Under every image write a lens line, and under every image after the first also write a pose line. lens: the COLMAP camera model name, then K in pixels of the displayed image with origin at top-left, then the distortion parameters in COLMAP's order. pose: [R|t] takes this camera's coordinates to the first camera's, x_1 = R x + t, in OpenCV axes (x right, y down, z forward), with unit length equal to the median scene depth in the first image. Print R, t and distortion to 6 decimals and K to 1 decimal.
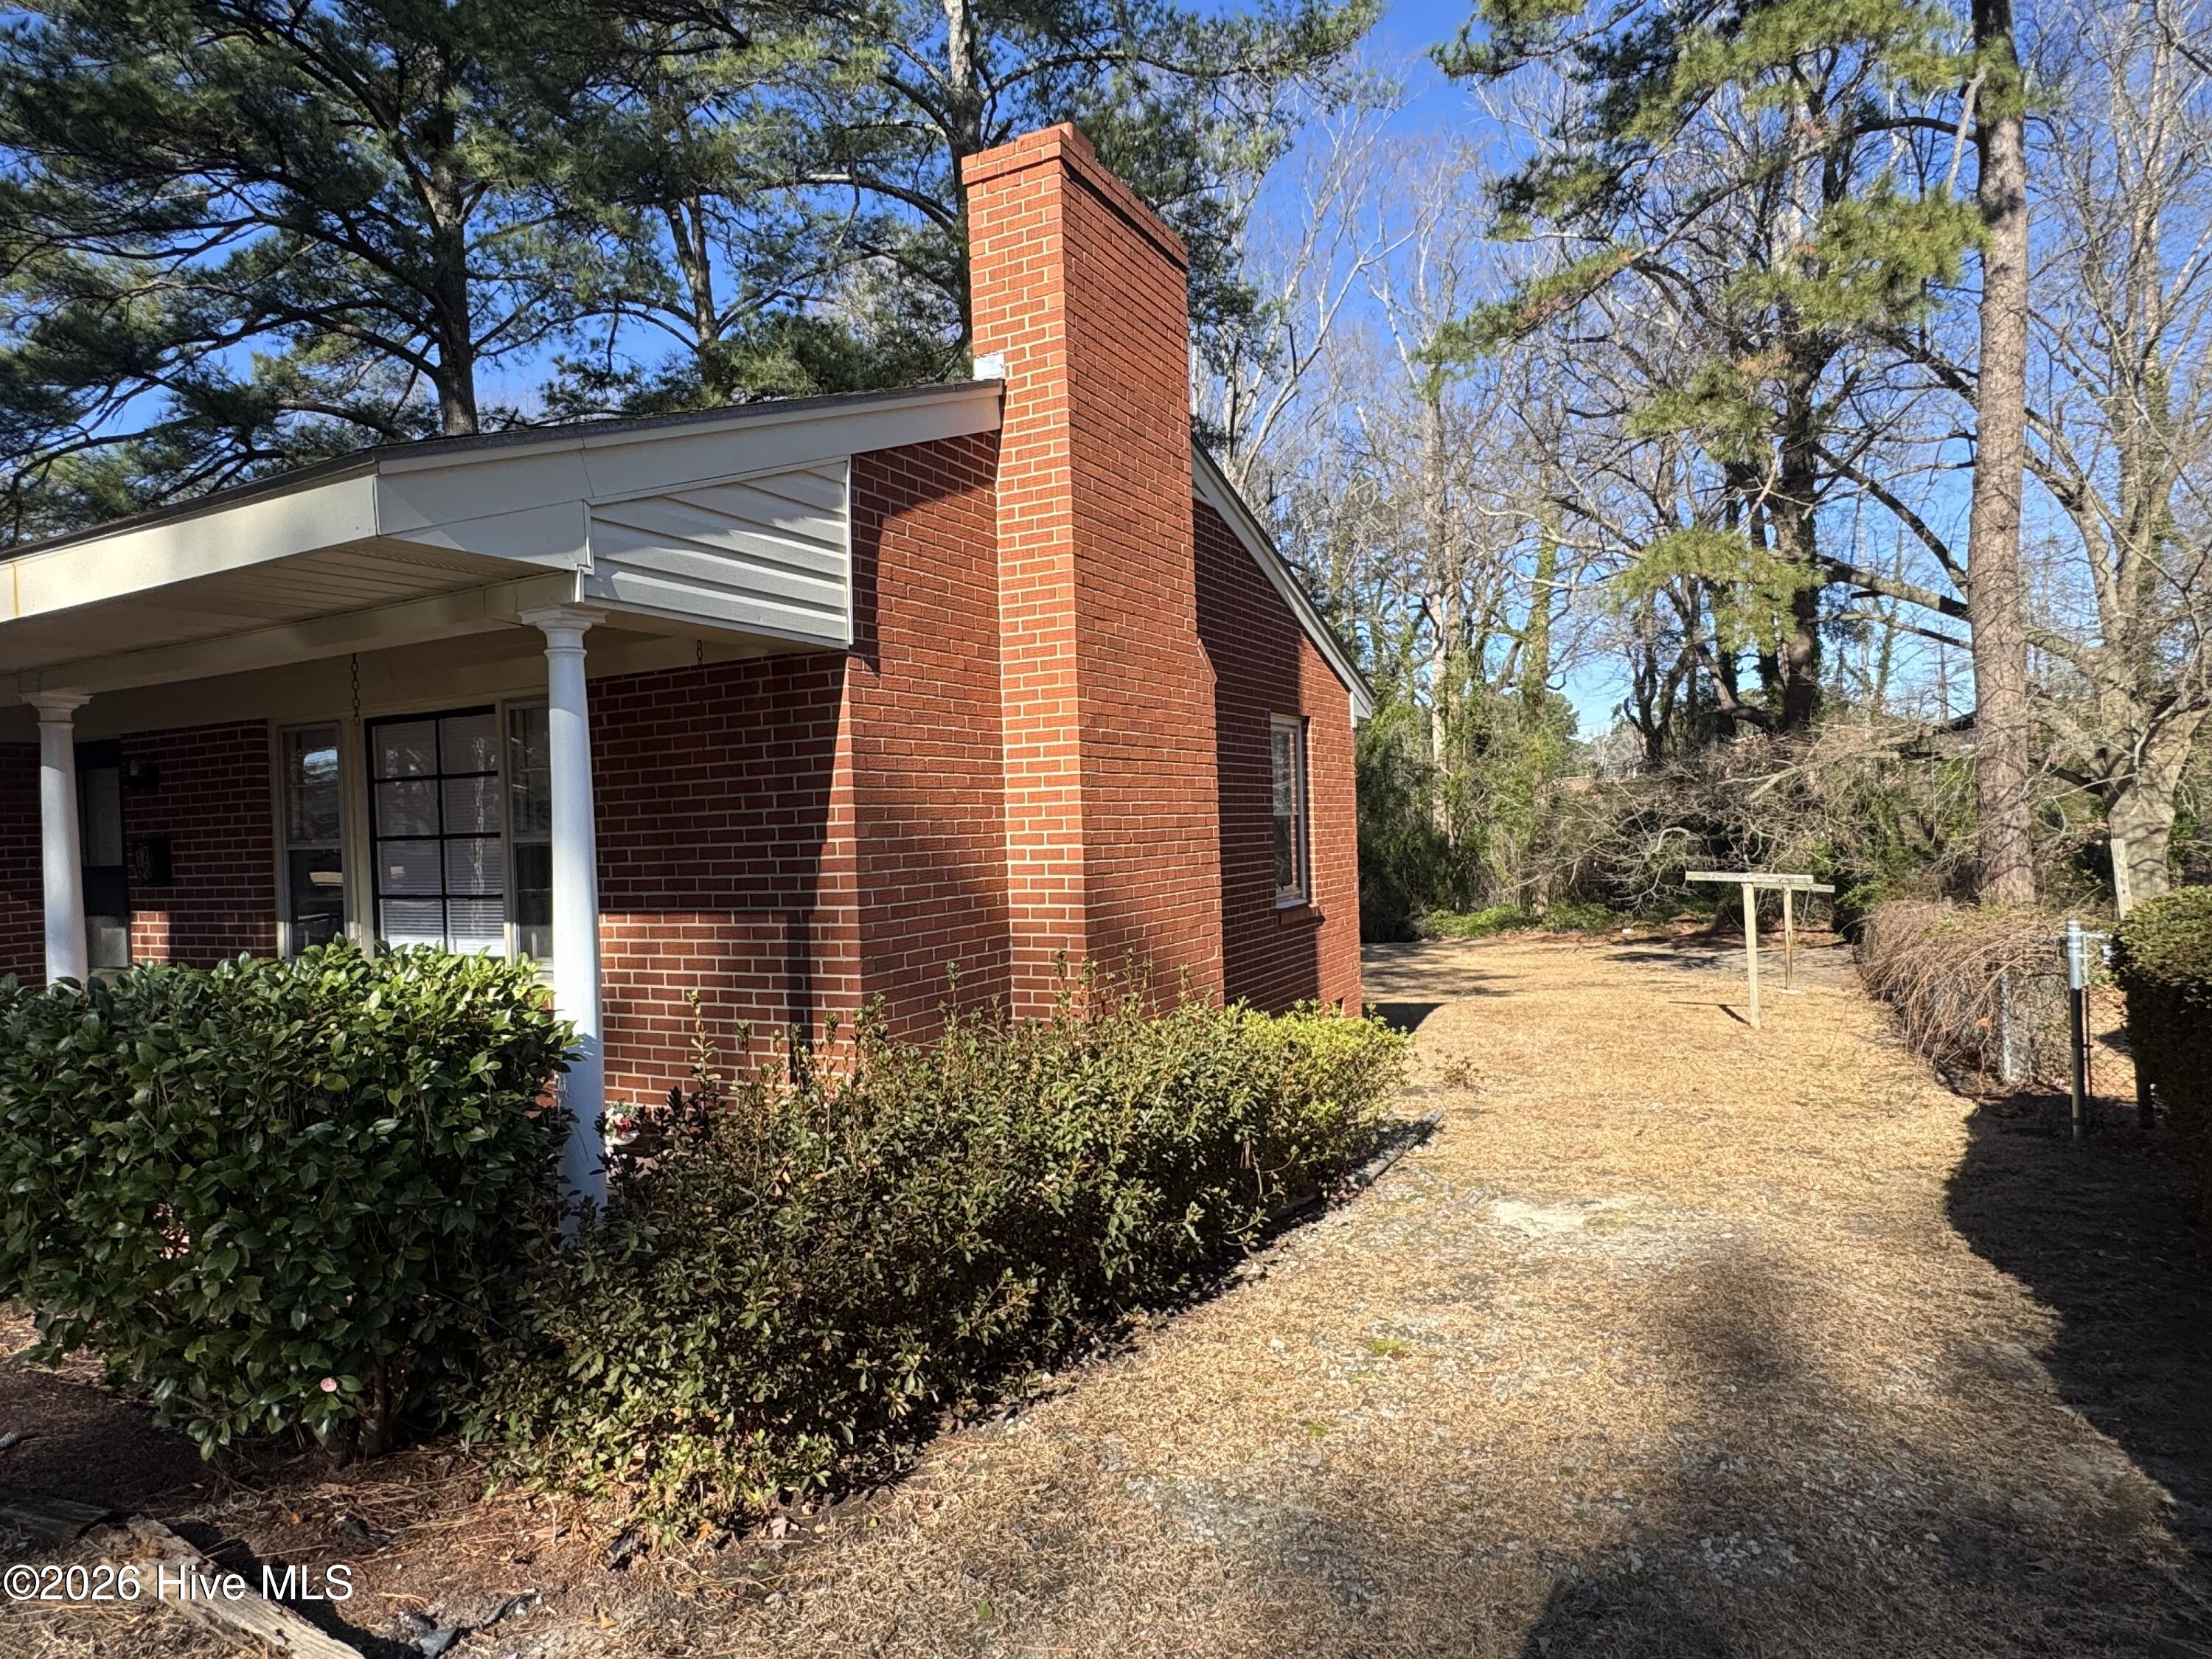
lens RADIAL K [[1290.7, 0, 1122.4], [0, 1290.7, 834.2], [0, 0, 1]] dist [-0.004628, 0.000812]
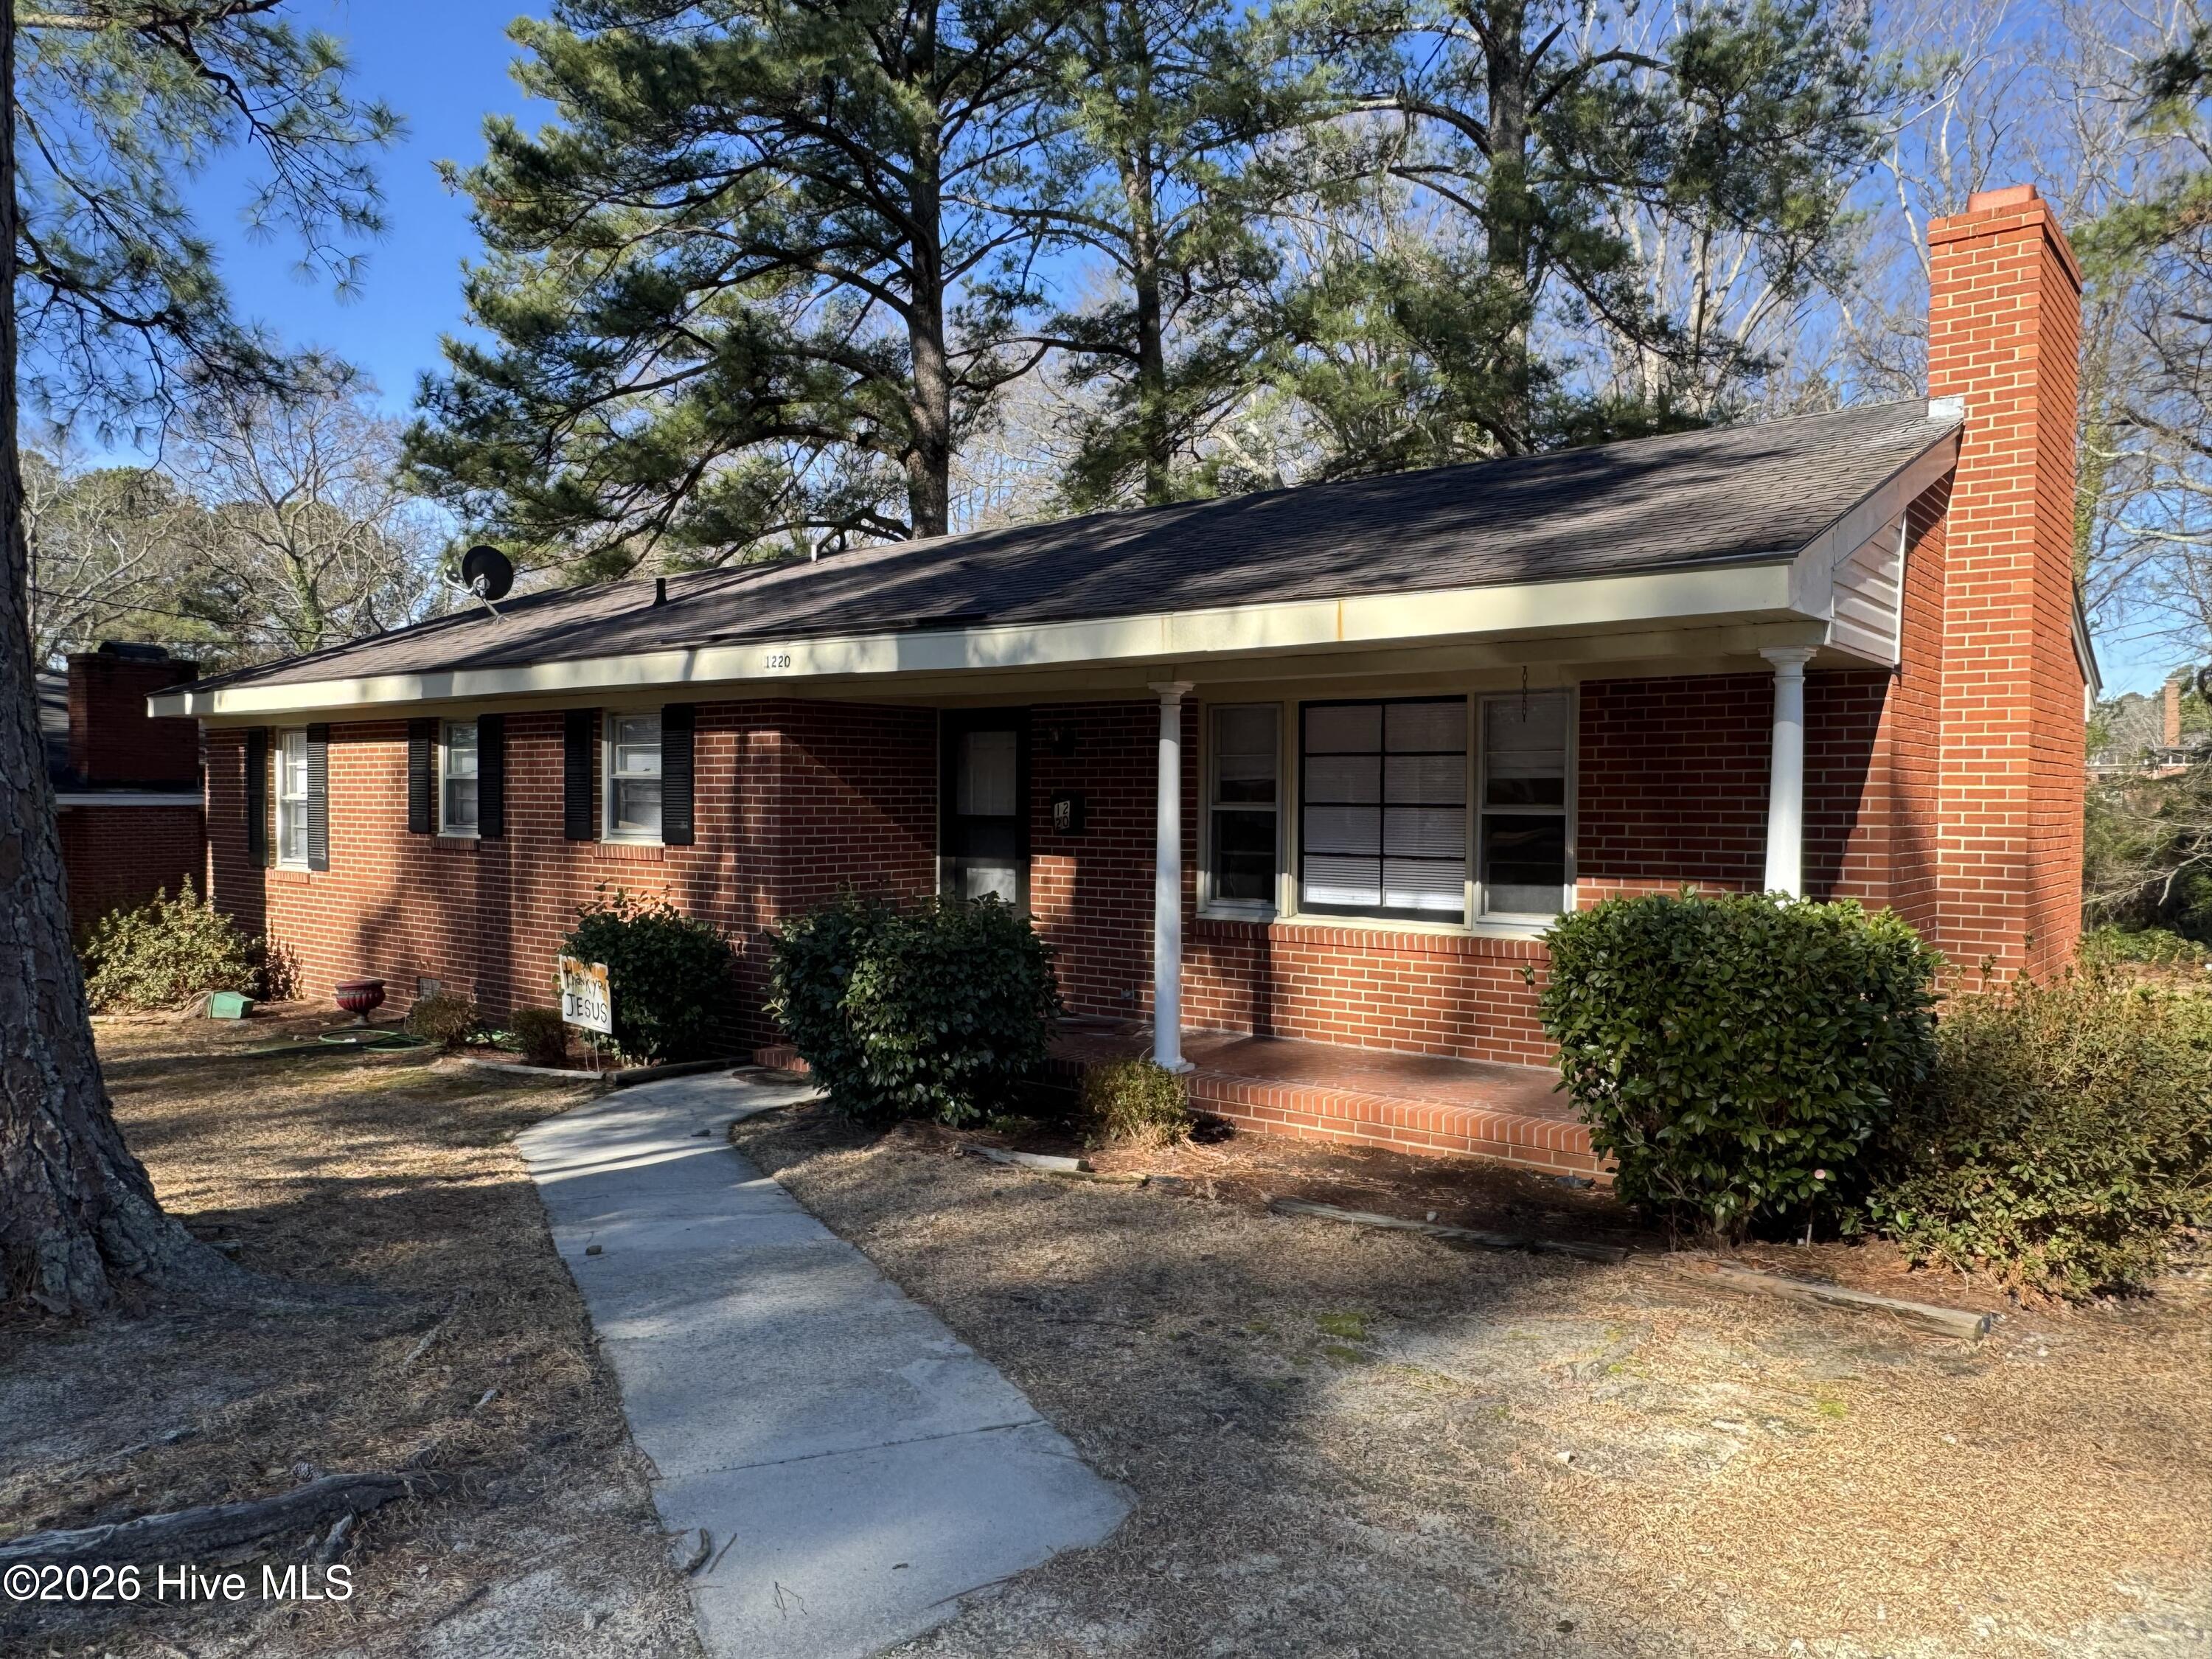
lens RADIAL K [[1558.8, 0, 1107.0], [0, 1558.8, 826.4], [0, 0, 1]] dist [0.046571, -0.059943]
pose [[0.979603, 0.044873, -0.195869, -0.121377], [-0.042470, 0.998962, 0.016453, 0.002058], [0.196404, -0.007798, 0.980492, -0.110225]]
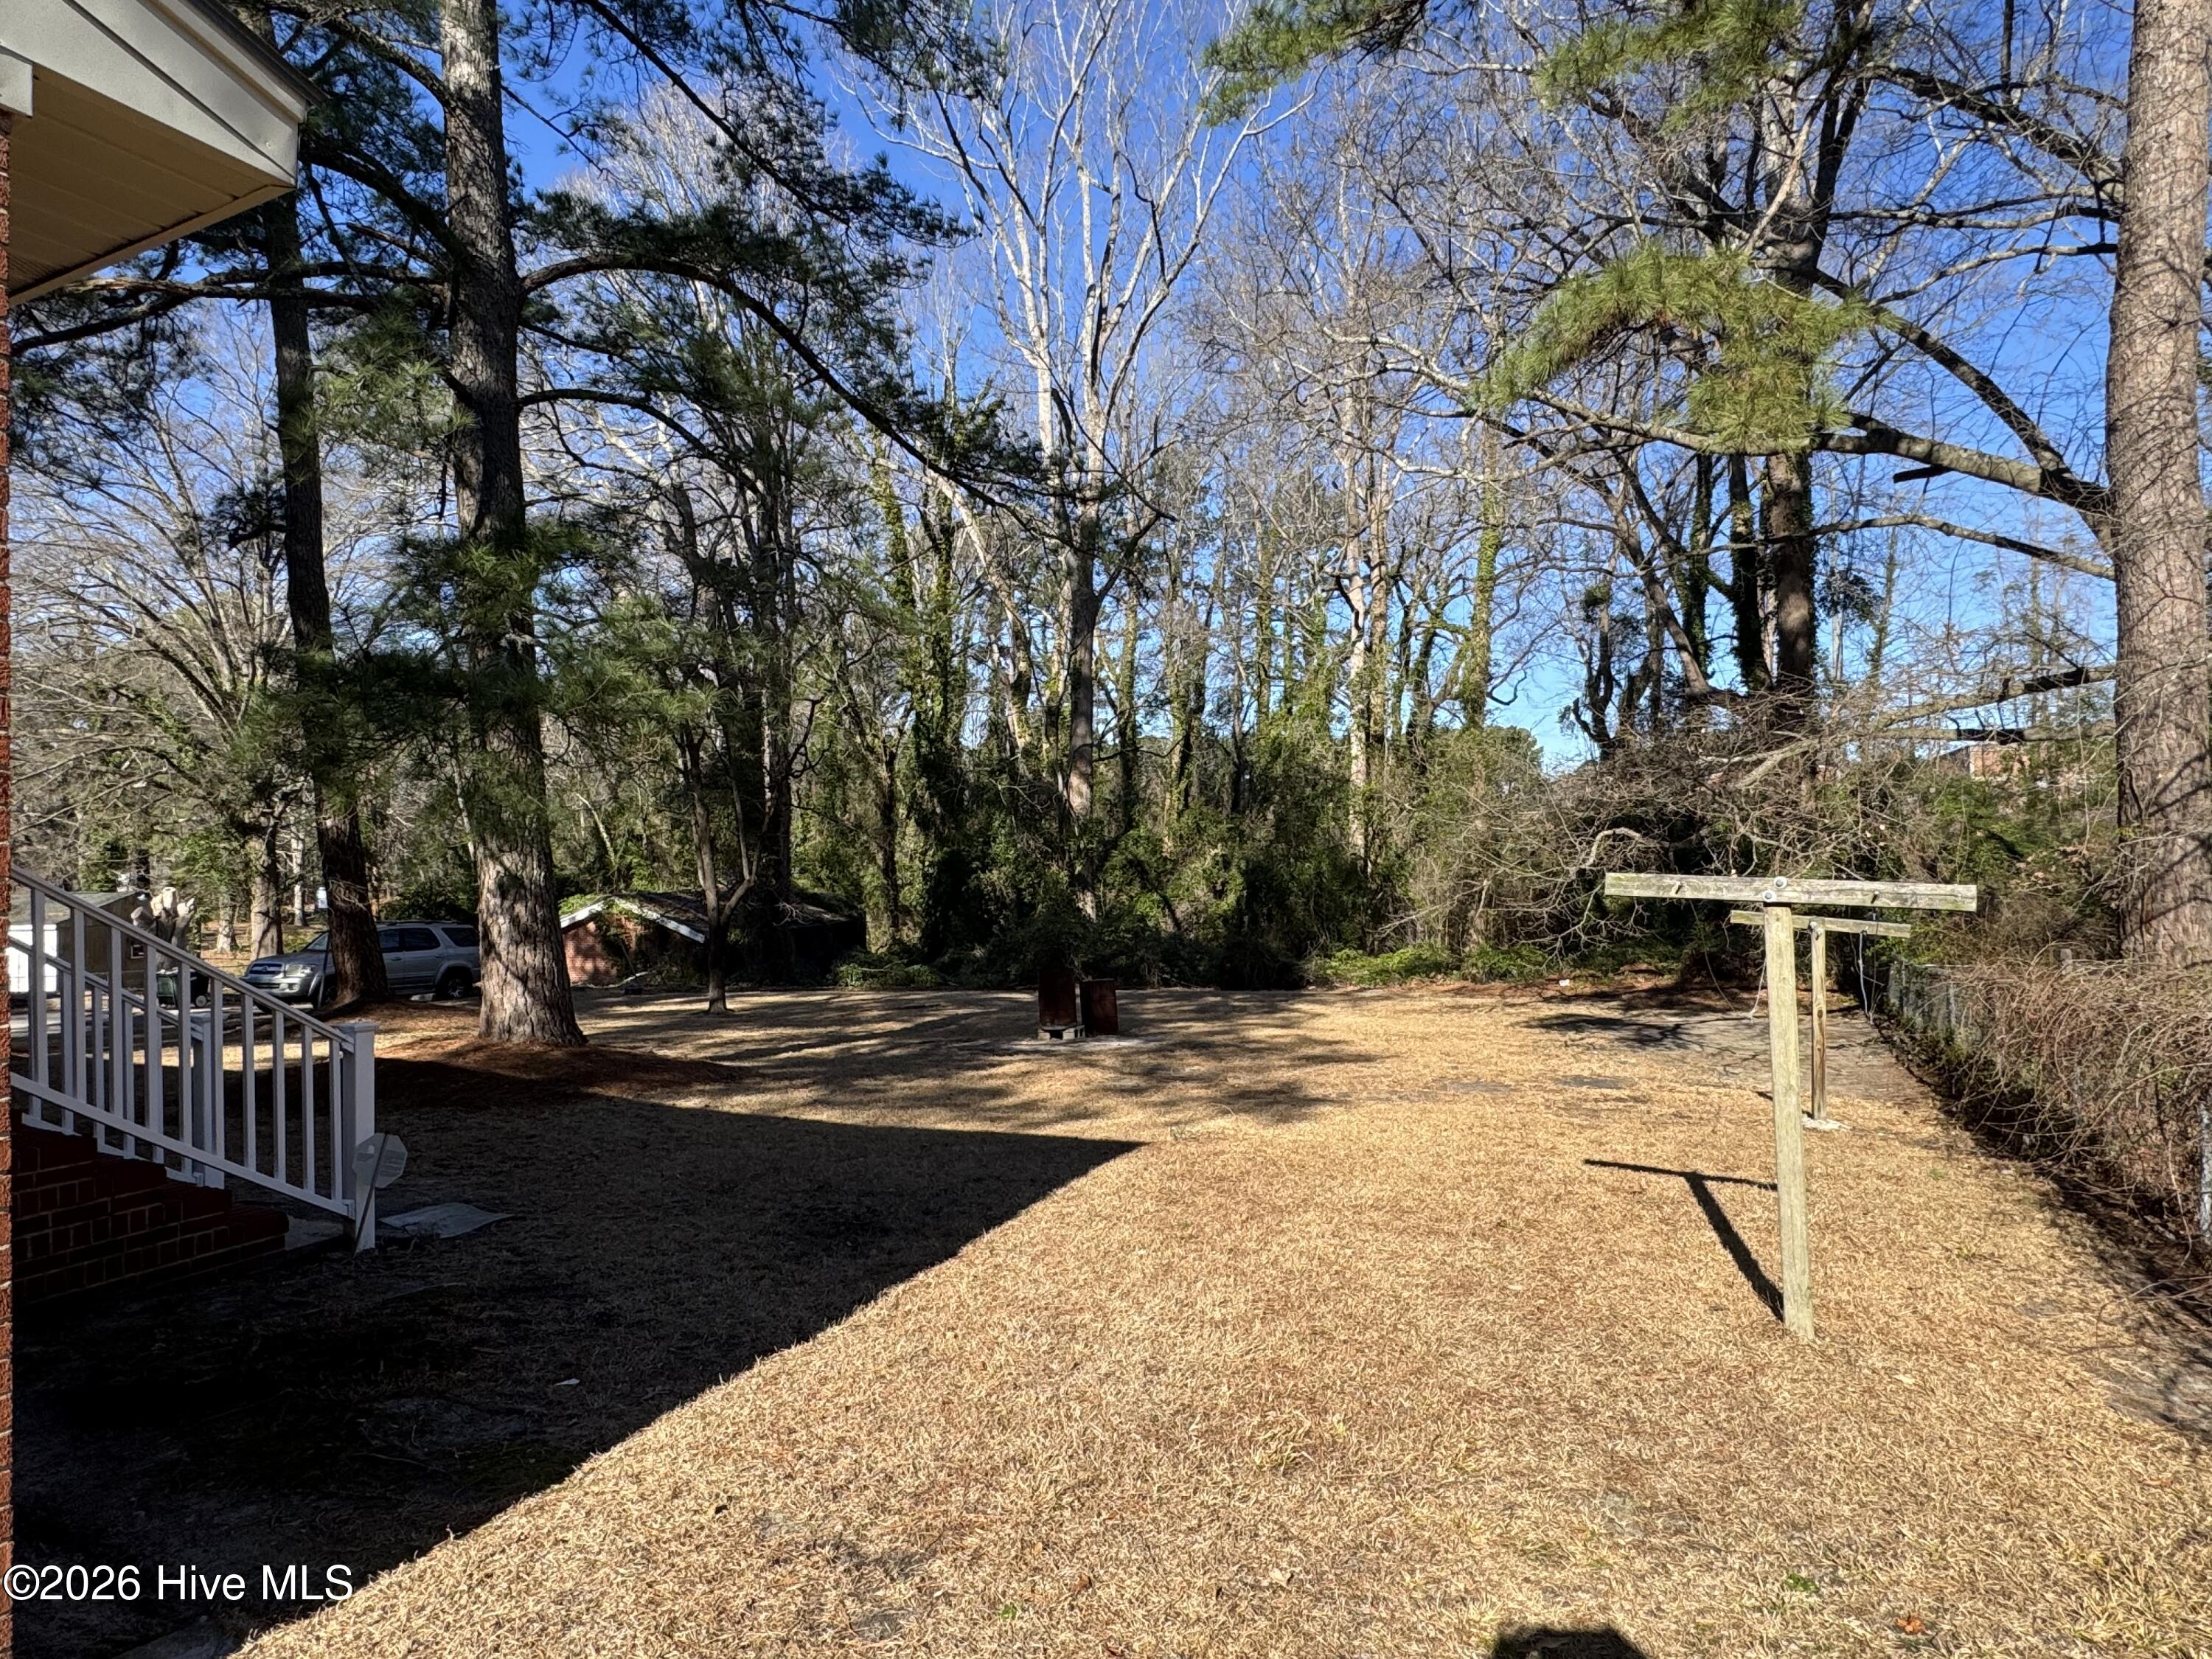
lens RADIAL K [[1290.7, 0, 1110.9], [0, 1290.7, 826.4], [0, 0, 1]] dist [-0.004628, 0.000812]
pose [[0.999596, 0.024321, 0.014685, 0.146502], [-0.023871, 0.999262, -0.030103, 0.015795], [-0.015406, 0.029740, 0.999439, 0.320246]]
